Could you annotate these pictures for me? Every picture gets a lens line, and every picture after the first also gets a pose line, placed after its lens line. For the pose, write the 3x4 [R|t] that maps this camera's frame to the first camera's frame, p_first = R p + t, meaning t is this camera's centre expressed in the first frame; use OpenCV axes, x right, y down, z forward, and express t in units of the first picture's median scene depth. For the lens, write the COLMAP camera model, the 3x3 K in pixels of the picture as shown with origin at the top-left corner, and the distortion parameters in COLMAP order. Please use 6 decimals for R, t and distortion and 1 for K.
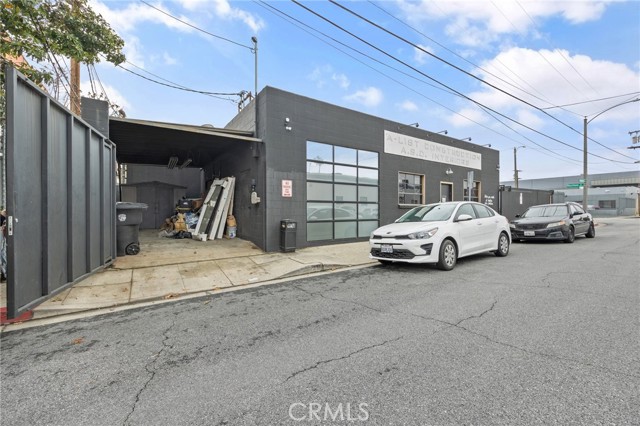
lens RADIAL K [[274.8, 0, 325.3], [0, 274.8, 211.5], [0, 0, 1]] dist [0.003146, -0.000444]
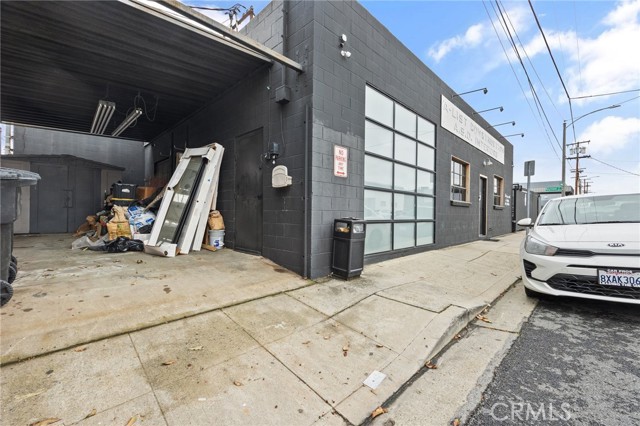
lens RADIAL K [[274.8, 0, 325.0], [0, 274.8, 214.5], [0, 0, 1]] dist [0.003146, -0.000444]
pose [[0.980781, 0.012619, 0.194703, -0.246997], [-0.013291, 0.999909, 0.002147, 0.019329], [-0.194659, -0.004693, 0.980860, 0.409608]]
